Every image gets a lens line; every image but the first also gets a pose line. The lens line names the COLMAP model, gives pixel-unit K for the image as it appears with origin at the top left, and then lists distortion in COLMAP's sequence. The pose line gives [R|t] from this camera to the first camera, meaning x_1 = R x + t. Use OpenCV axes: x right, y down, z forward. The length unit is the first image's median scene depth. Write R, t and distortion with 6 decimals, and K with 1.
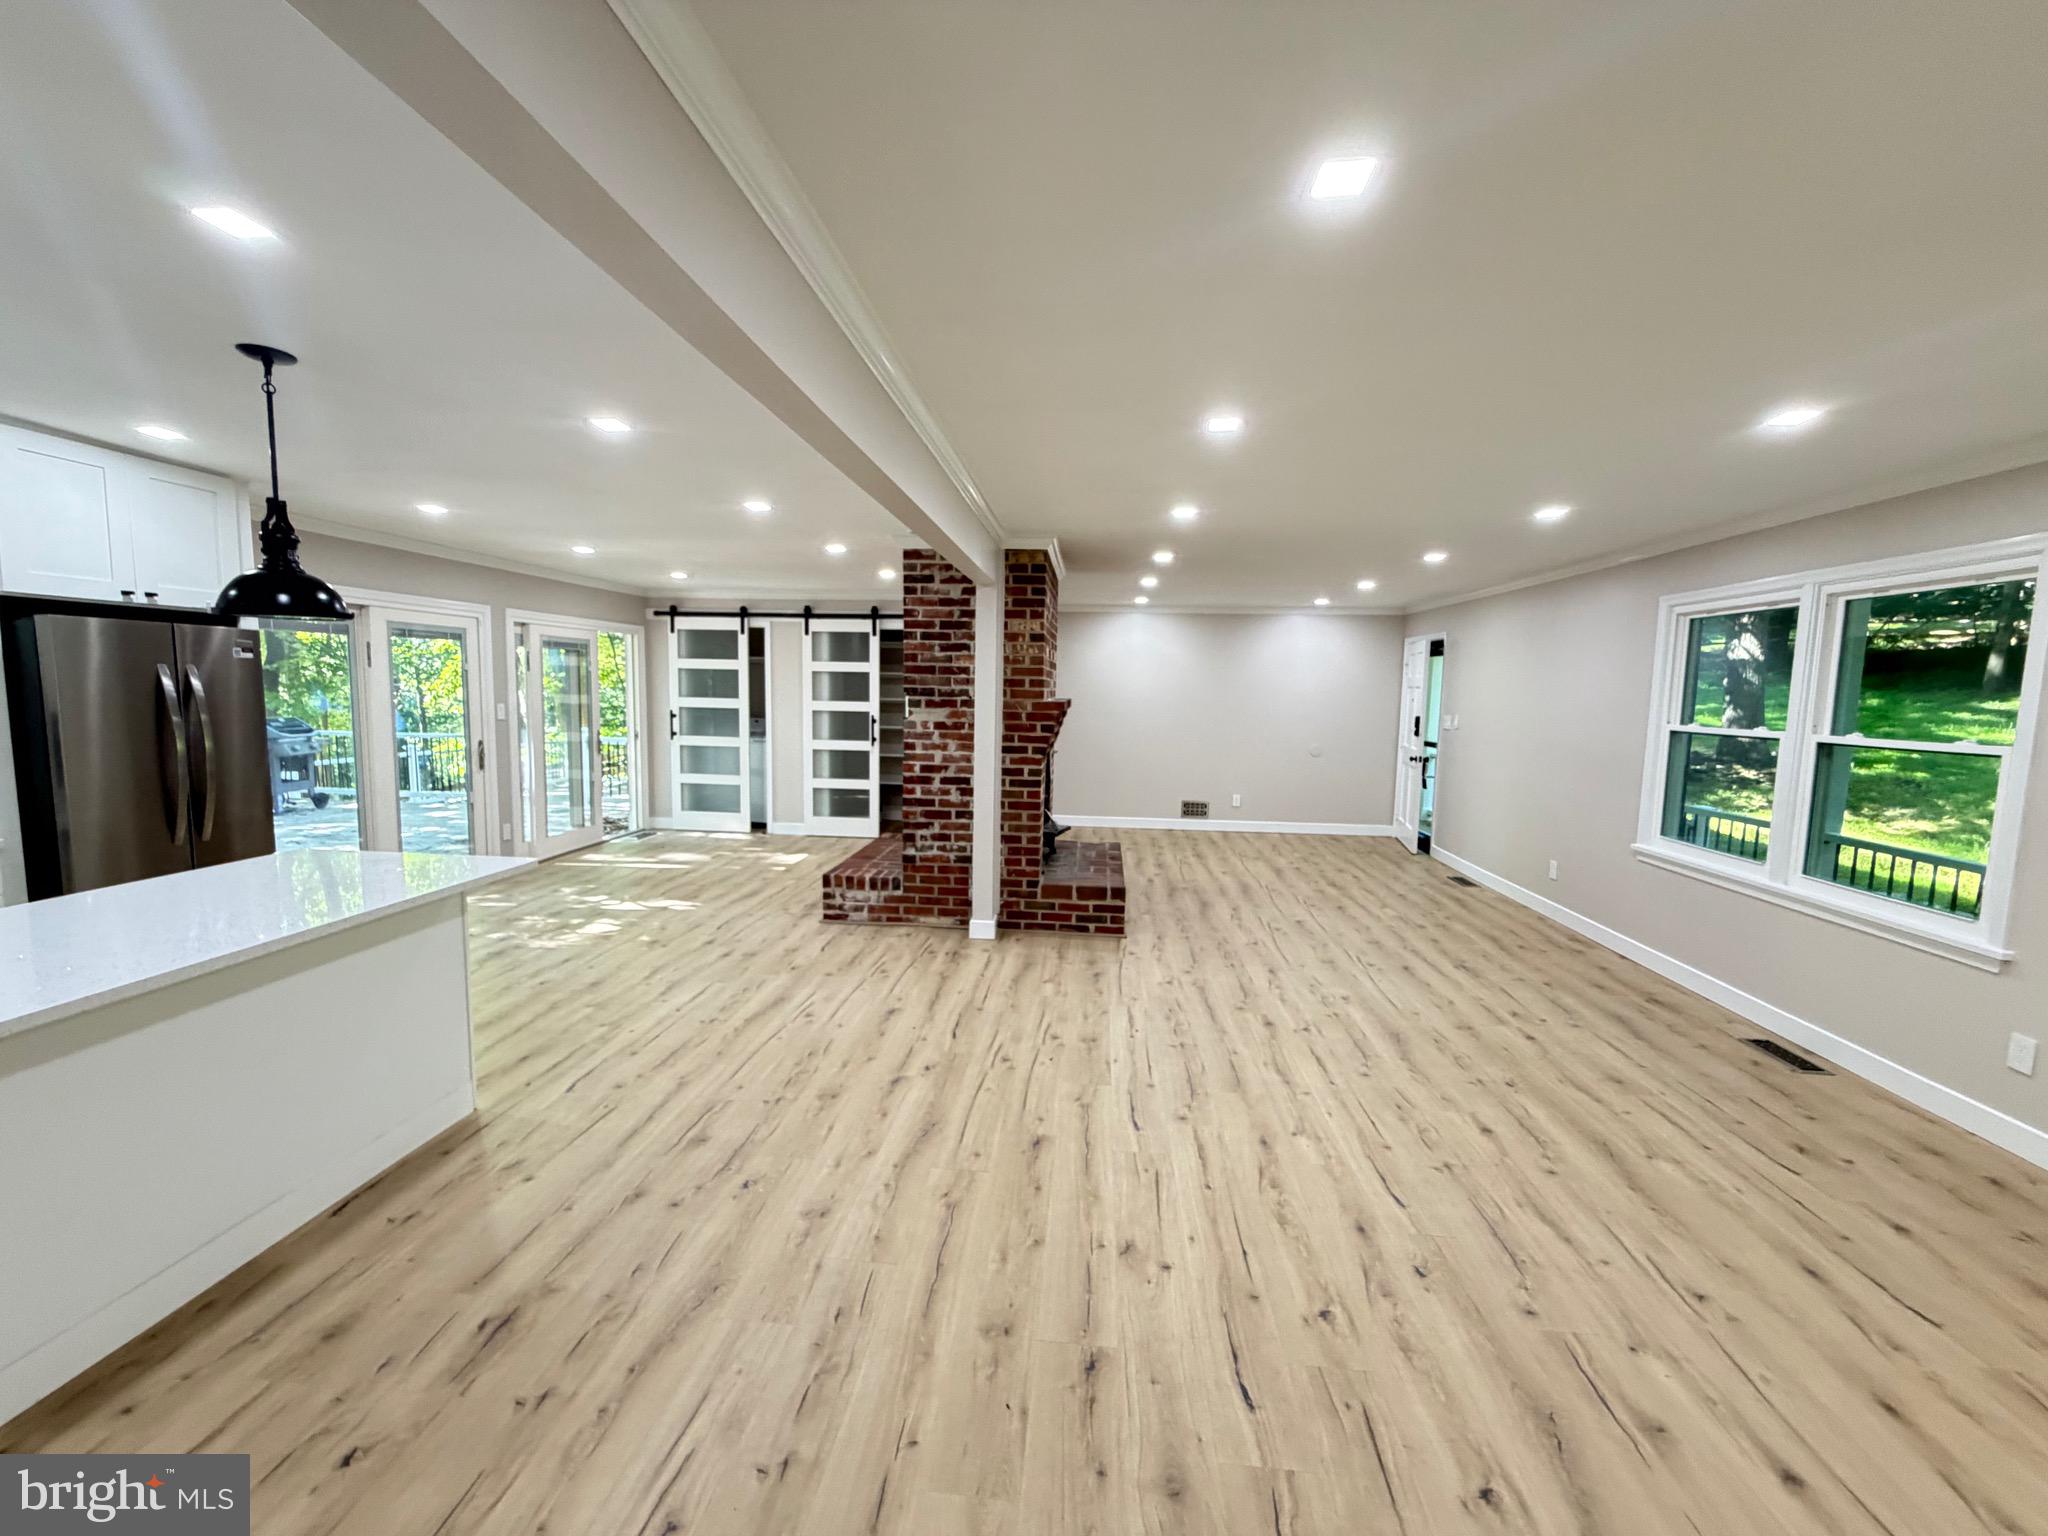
lens RADIAL K [[820.4, 0, 1017.0], [0, 820.4, 772.5], [0, 0, 1]] dist [-0.000146, -0.000083]
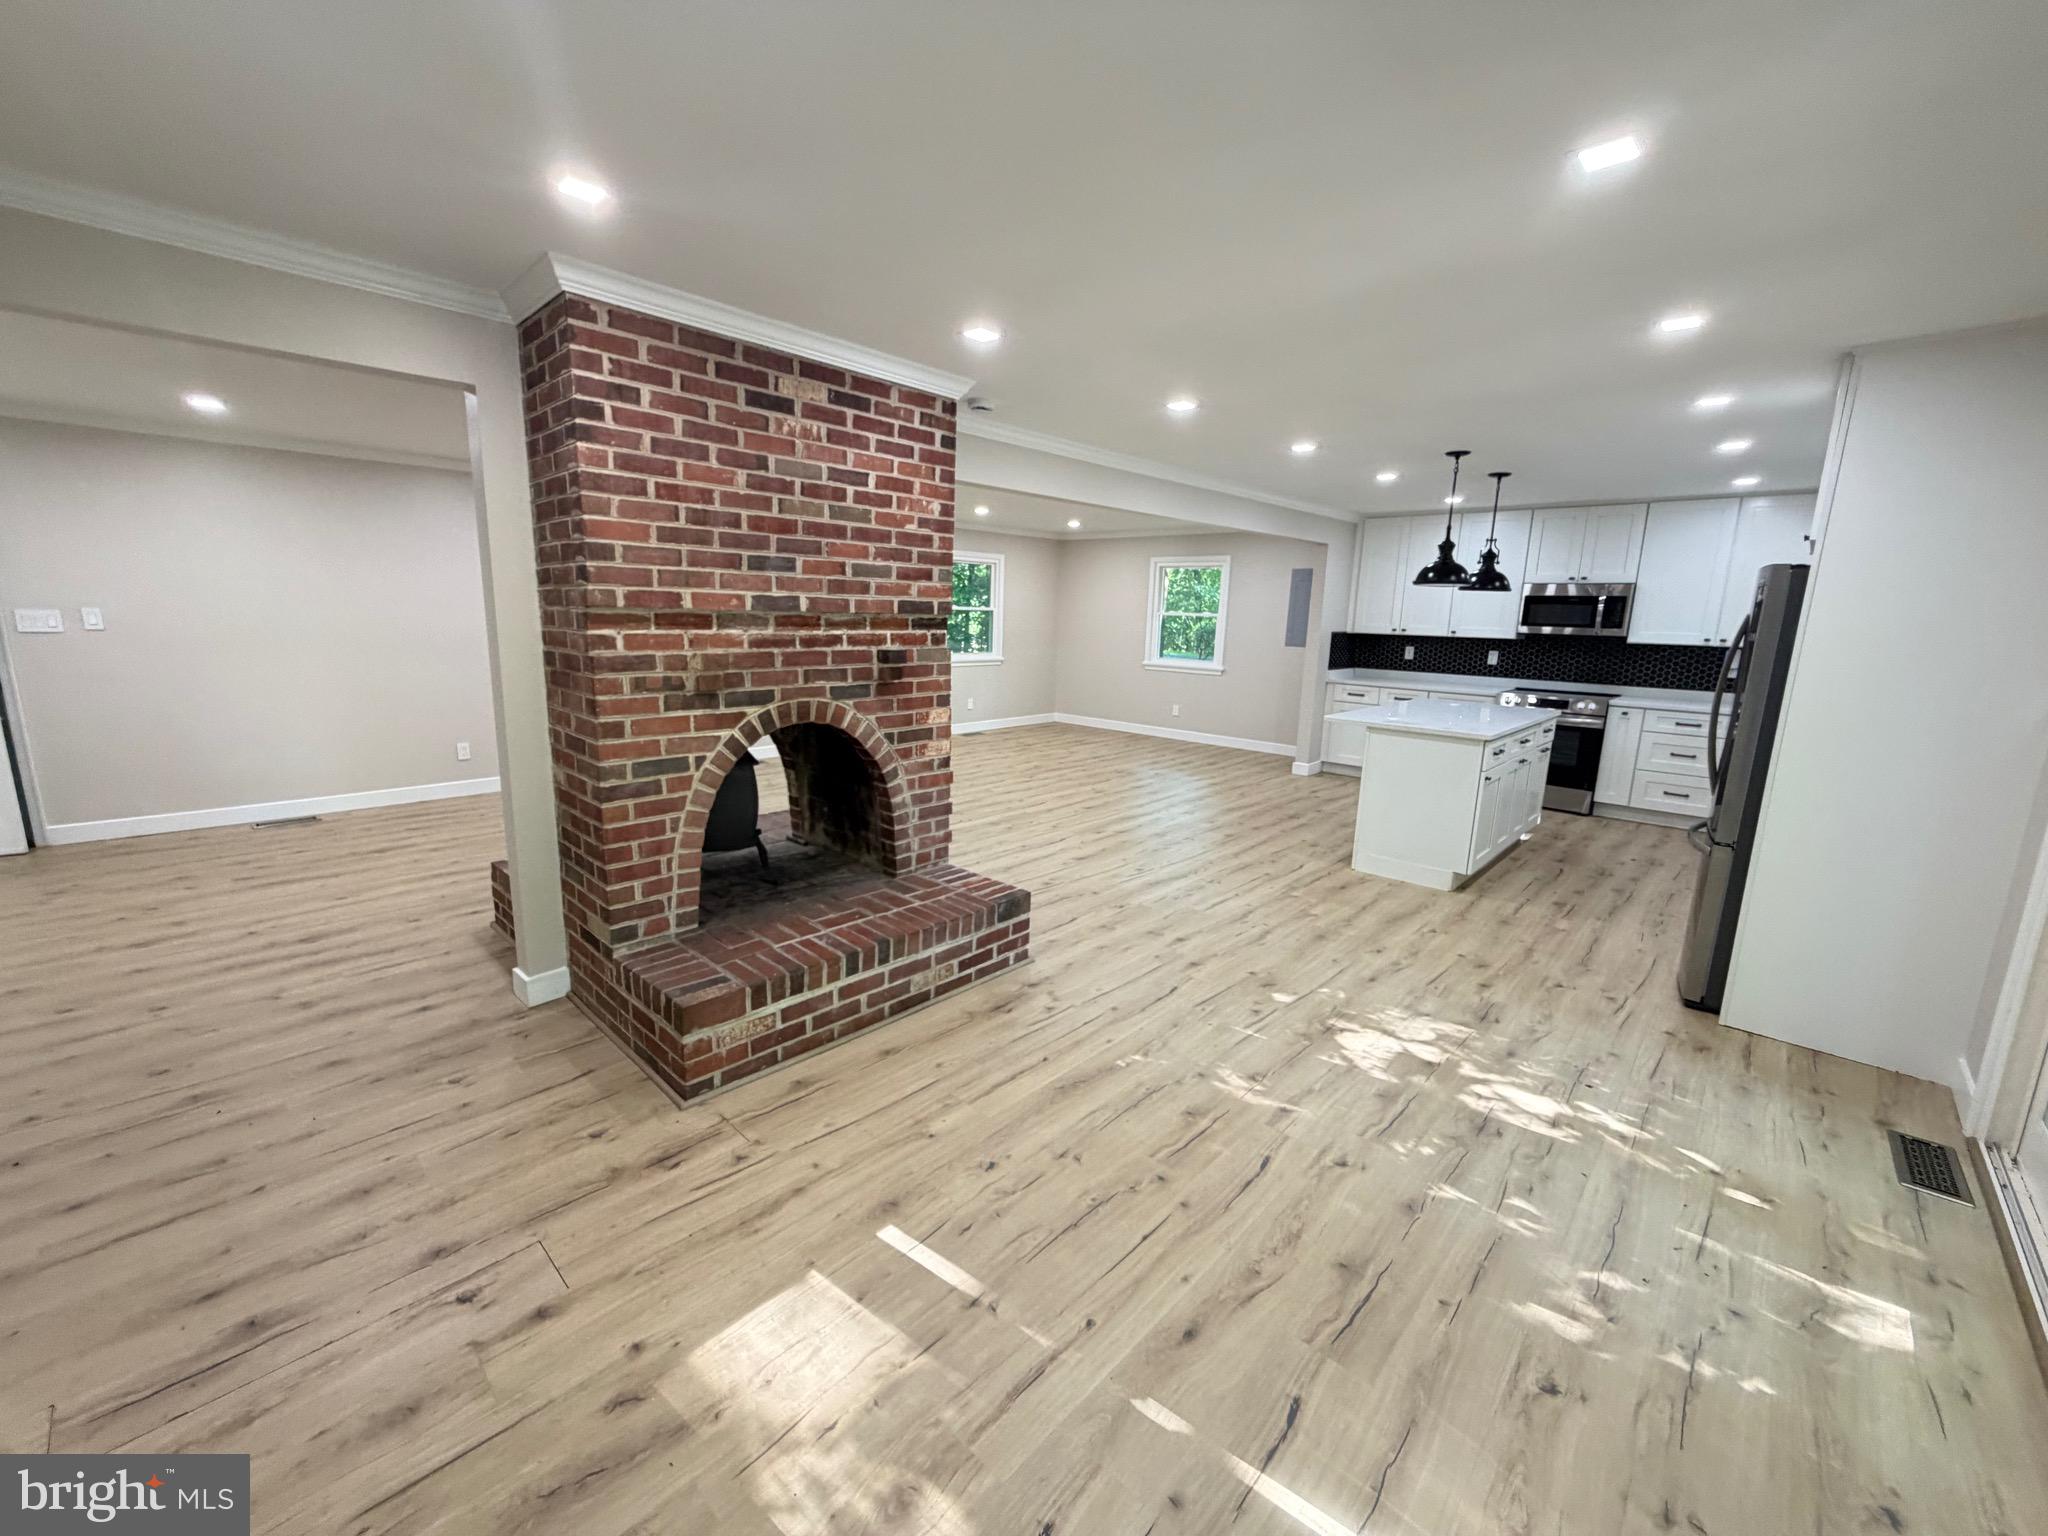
lens RADIAL K [[816.8, 0, 1016.8], [0, 816.8, 768.9], [0, 0, 1]] dist [0.000346, -0.000109]
pose [[-0.790765, -0.157285, 0.591568, -0.831154], [0.022133, 0.958445, 0.284416, -0.220002], [-0.611720, 0.237999, -0.754424, 2.042454]]
